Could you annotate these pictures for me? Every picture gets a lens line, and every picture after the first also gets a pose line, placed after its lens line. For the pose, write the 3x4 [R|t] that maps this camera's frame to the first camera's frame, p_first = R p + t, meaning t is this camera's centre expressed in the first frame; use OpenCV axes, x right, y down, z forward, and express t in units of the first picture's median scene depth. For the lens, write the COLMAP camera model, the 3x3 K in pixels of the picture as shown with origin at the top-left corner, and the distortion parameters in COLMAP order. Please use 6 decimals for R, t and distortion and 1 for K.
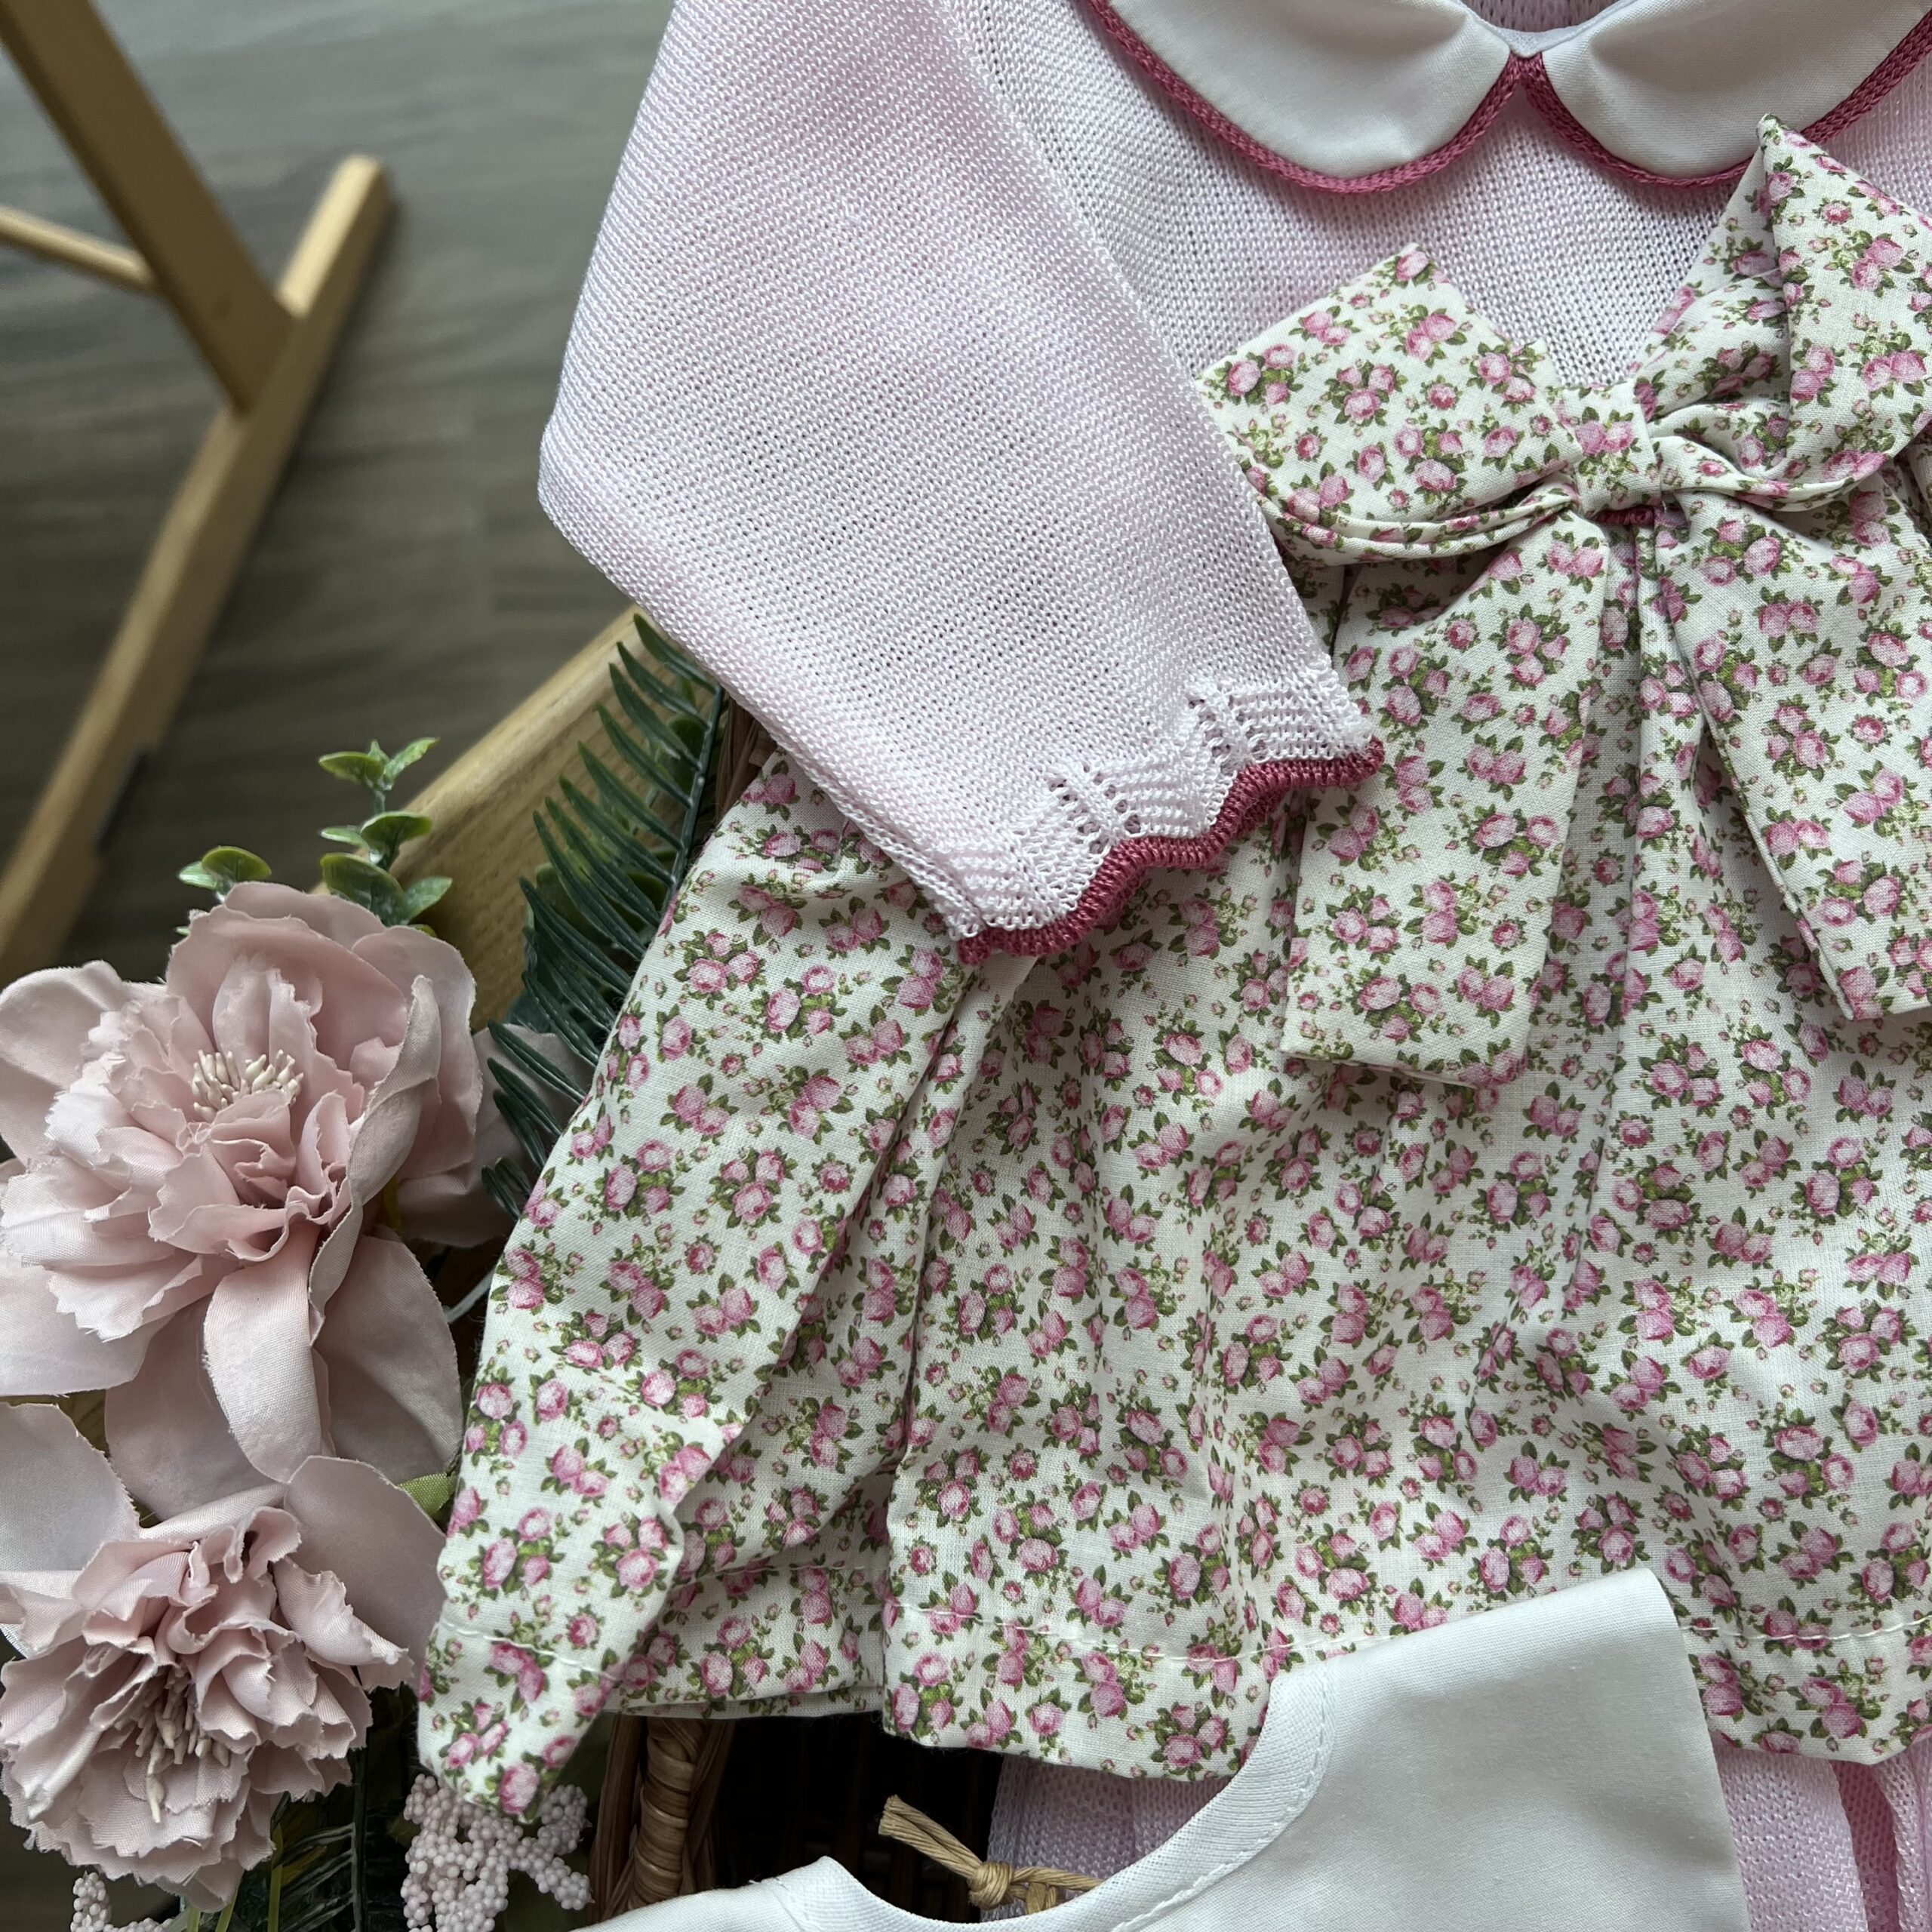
lens RADIAL K [[2037.2, 0, 963.5], [0, 2037.2, 1018.7], [0, 0, 1]] dist [0.155755, -0.466603]
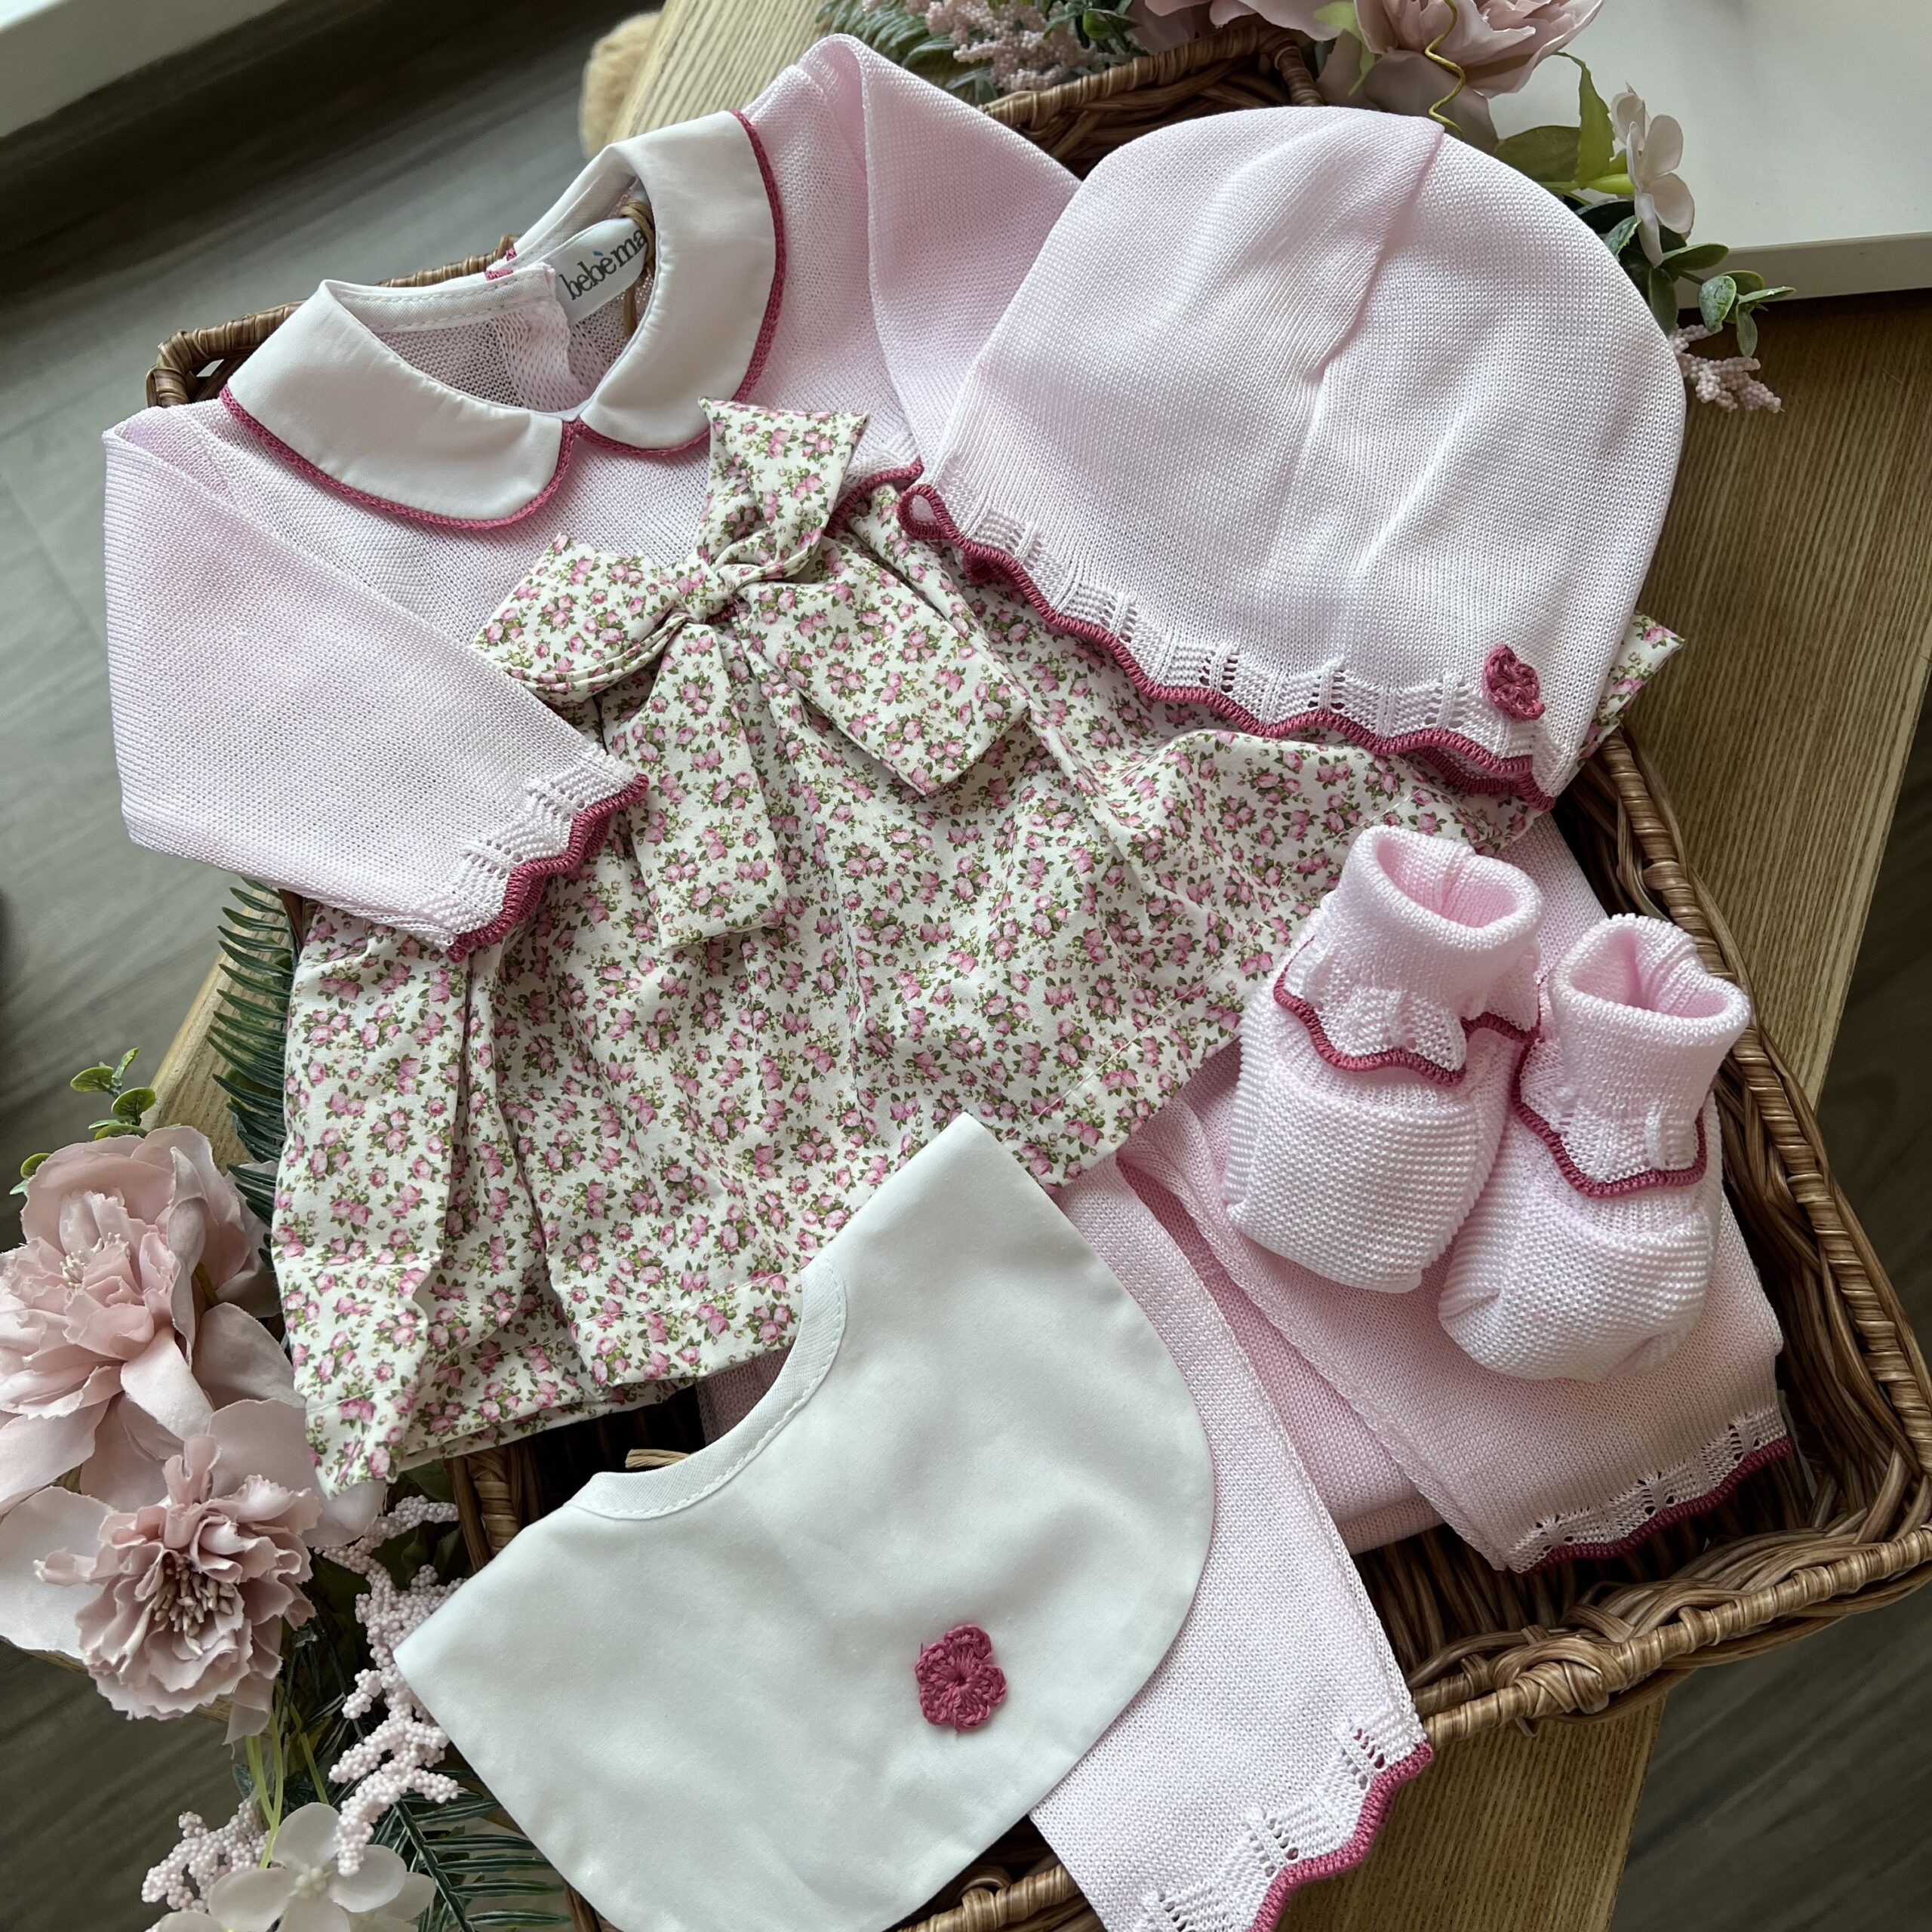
lens RADIAL K [[2121.0, 0, 966.0], [0, 2121.0, 966.0], [0, 0, 1]] dist [0.185178, -0.435142]
pose [[0.898761, -0.414412, 0.143150, 0.123581], [0.436128, 0.878509, -0.194969, 0.499152], [-0.044961, 0.237663, 0.970307, -0.770764]]
